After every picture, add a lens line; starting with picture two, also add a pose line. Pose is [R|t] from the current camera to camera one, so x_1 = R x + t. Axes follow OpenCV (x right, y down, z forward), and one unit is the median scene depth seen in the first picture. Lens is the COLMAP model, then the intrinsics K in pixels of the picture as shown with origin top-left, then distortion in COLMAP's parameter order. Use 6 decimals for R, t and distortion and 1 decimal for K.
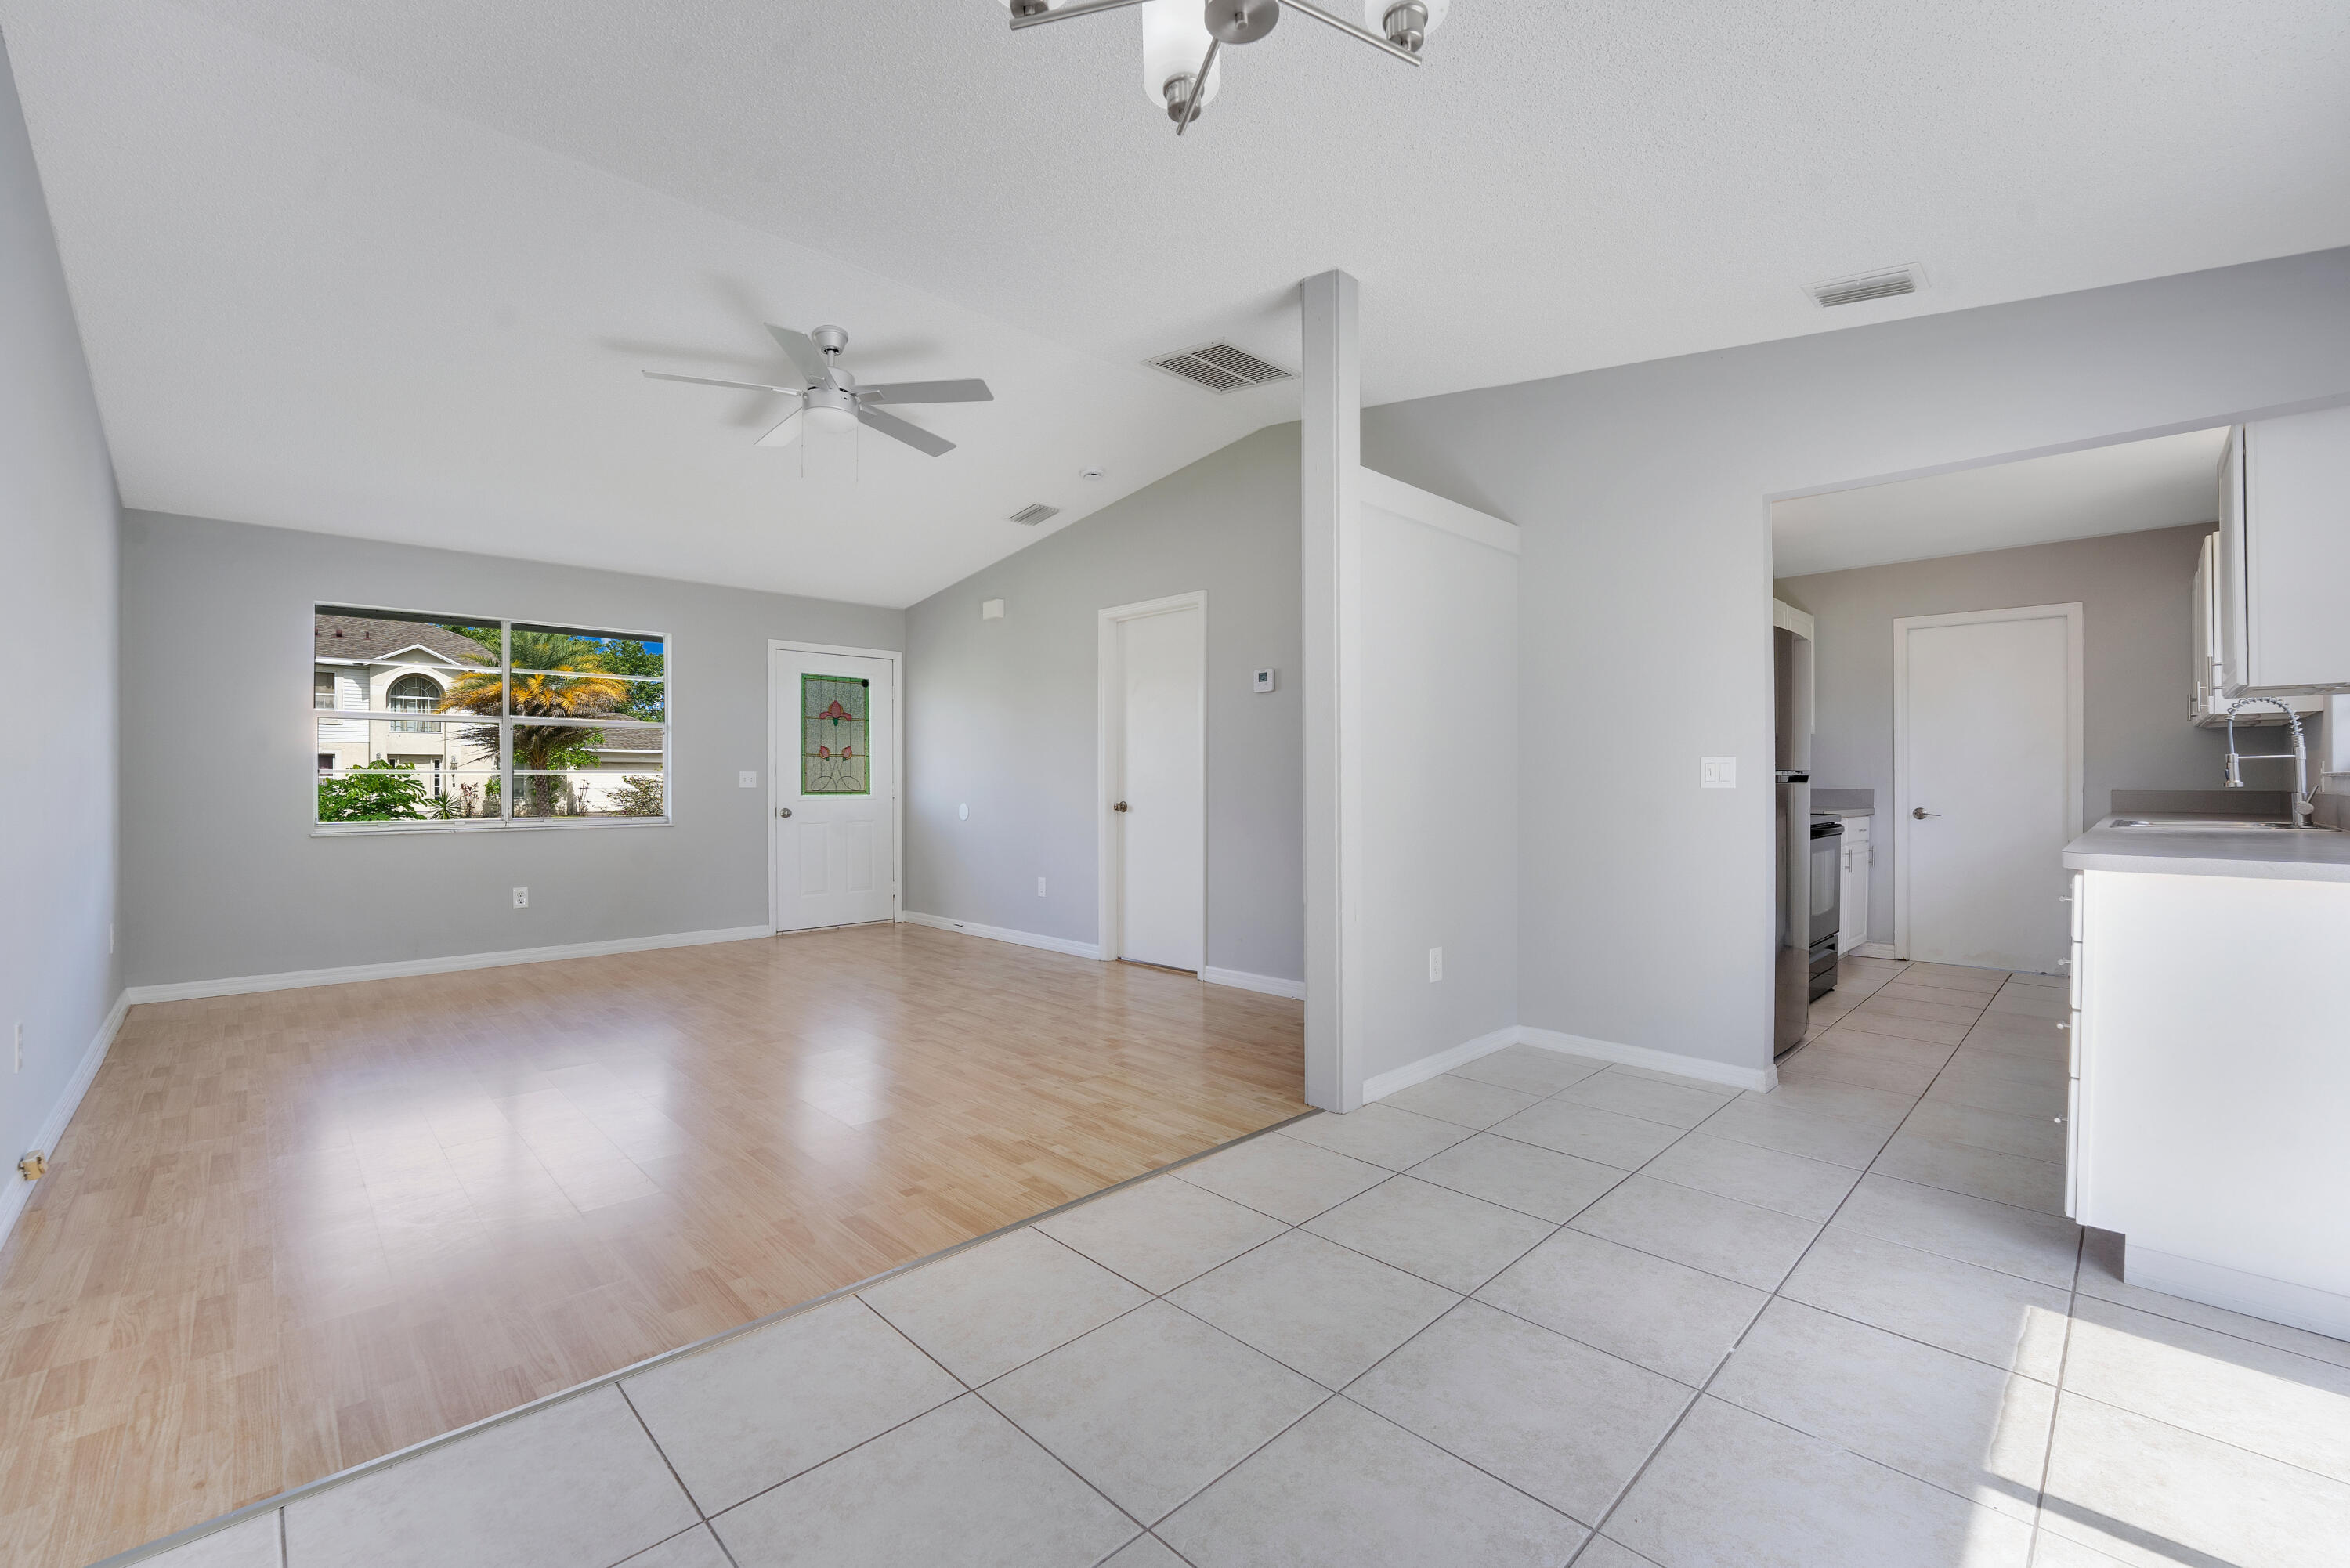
lens RADIAL K [[969.7, 0, 1211.1], [0, 969.7, 782.7], [0, 0, 1]] dist [-0.002489, -0.000462]
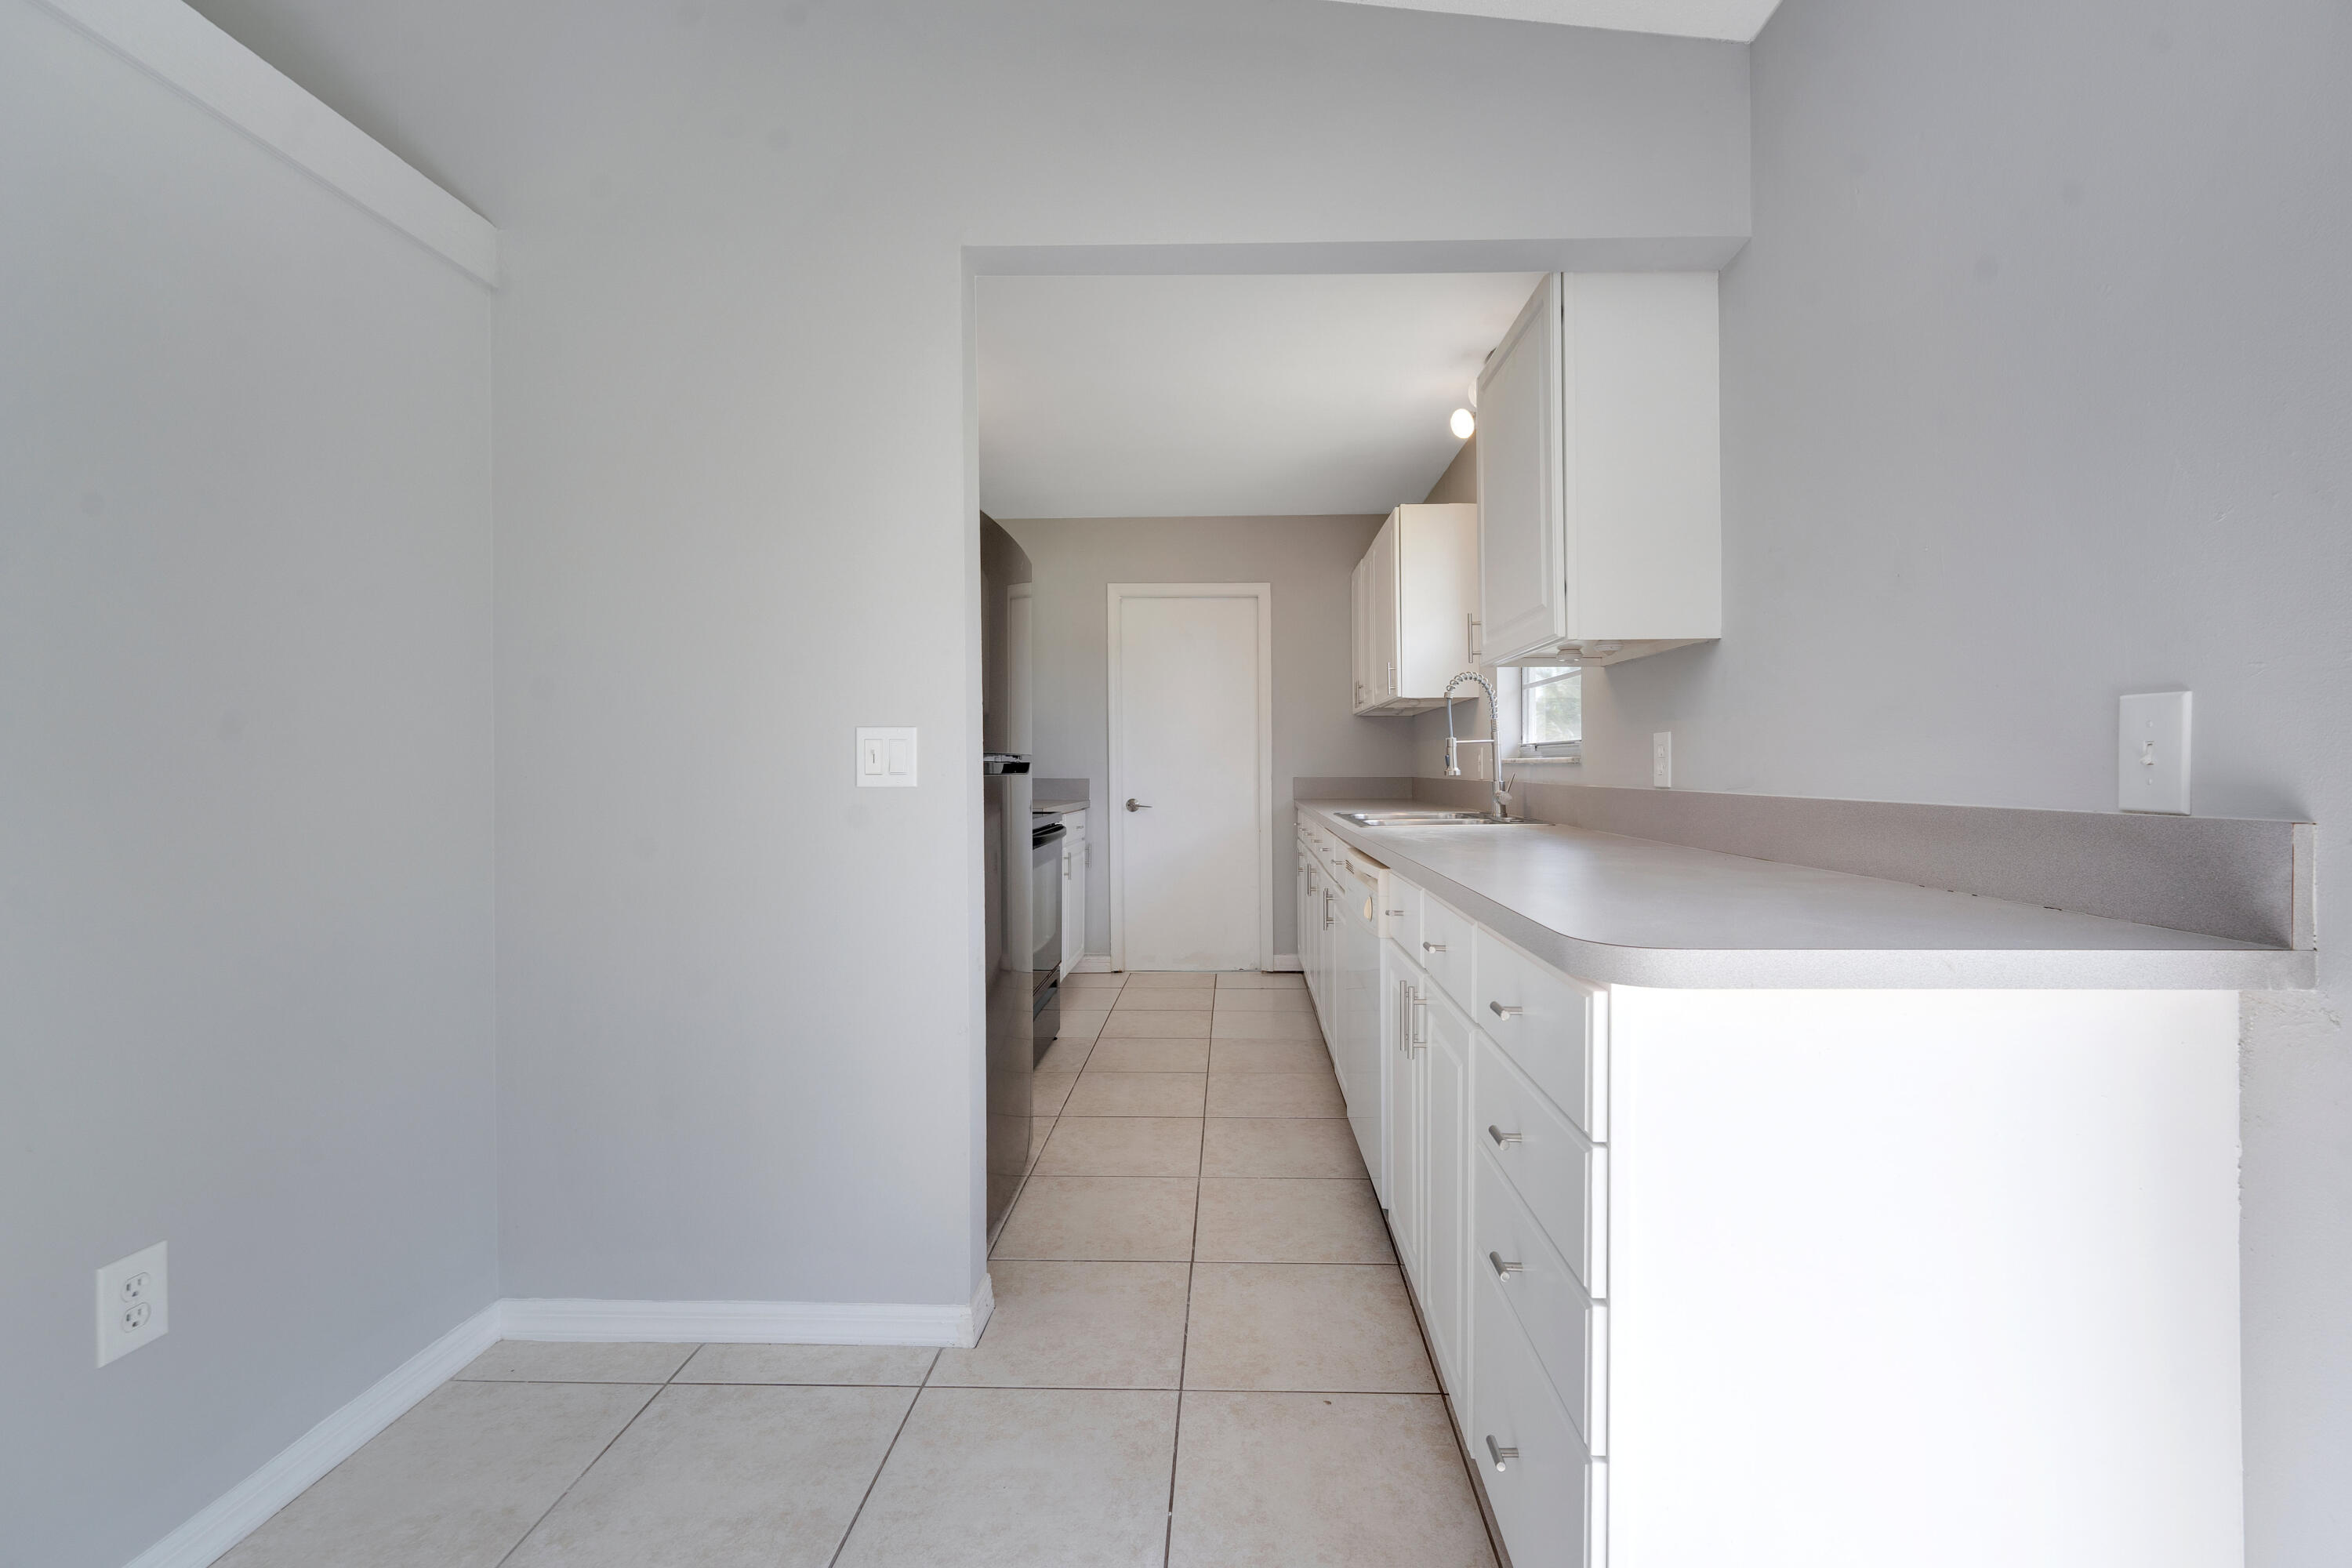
lens RADIAL K [[970.6, 0, 1212.1], [0, 970.6, 782.7], [0, 0, 1]] dist [-0.002489, -0.000462]
pose [[0.730930, -0.014352, 0.682301, 0.207066], [0.005916, 0.999875, 0.014694, -0.002287], [-0.682427, -0.006704, 0.730923, 0.351175]]
